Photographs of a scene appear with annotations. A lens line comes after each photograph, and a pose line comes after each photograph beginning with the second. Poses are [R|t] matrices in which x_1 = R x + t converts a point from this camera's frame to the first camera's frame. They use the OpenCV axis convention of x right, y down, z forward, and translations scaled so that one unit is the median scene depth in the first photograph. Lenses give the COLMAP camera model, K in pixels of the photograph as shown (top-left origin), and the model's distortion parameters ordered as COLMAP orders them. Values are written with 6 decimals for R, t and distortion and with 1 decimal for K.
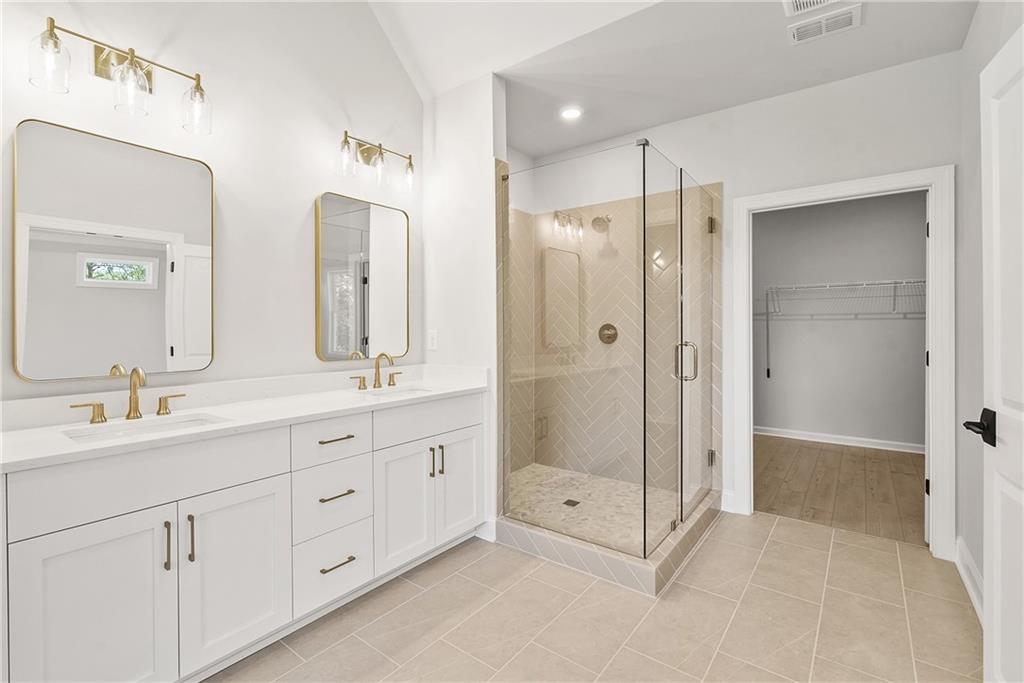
lens RADIAL K [[467.5, 0, 507.0], [0, 467.5, 336.5], [0, 0, 1]] dist [-0.003053, -0.000367]
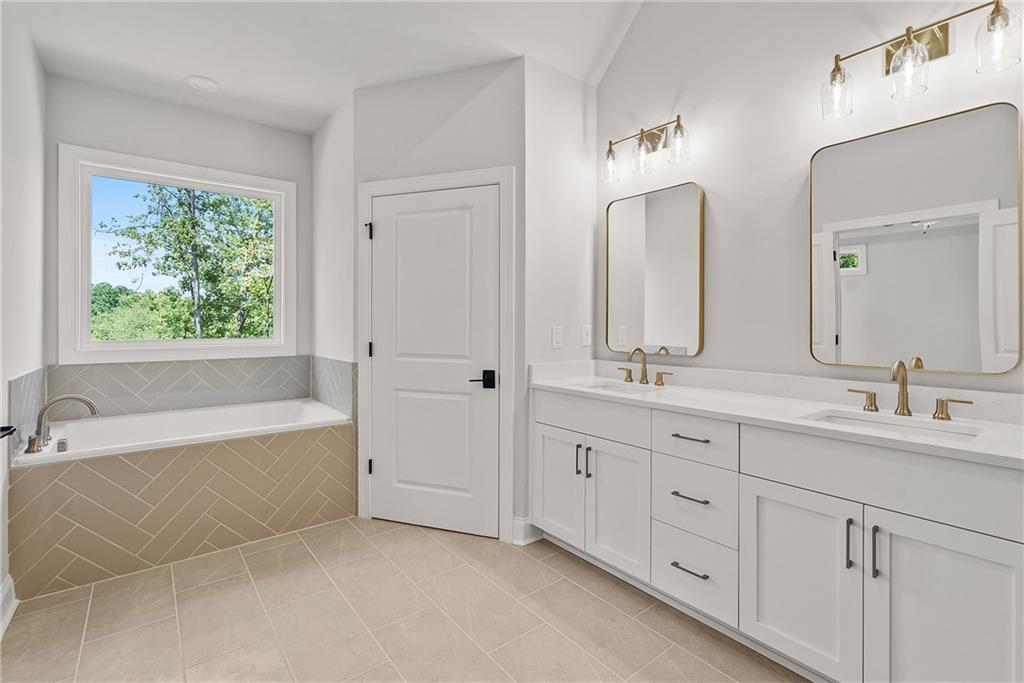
lens RADIAL K [[494.1, 0, 508.4], [0, 494.1, 322.5], [0, 0, 1]] dist [-0.000909, -0.012978]
pose [[-0.276361, 0.006771, -0.961030, 0.734692], [-0.015390, 0.999816, 0.011470, -0.023048], [0.960931, 0.017961, -0.276206, 0.957324]]
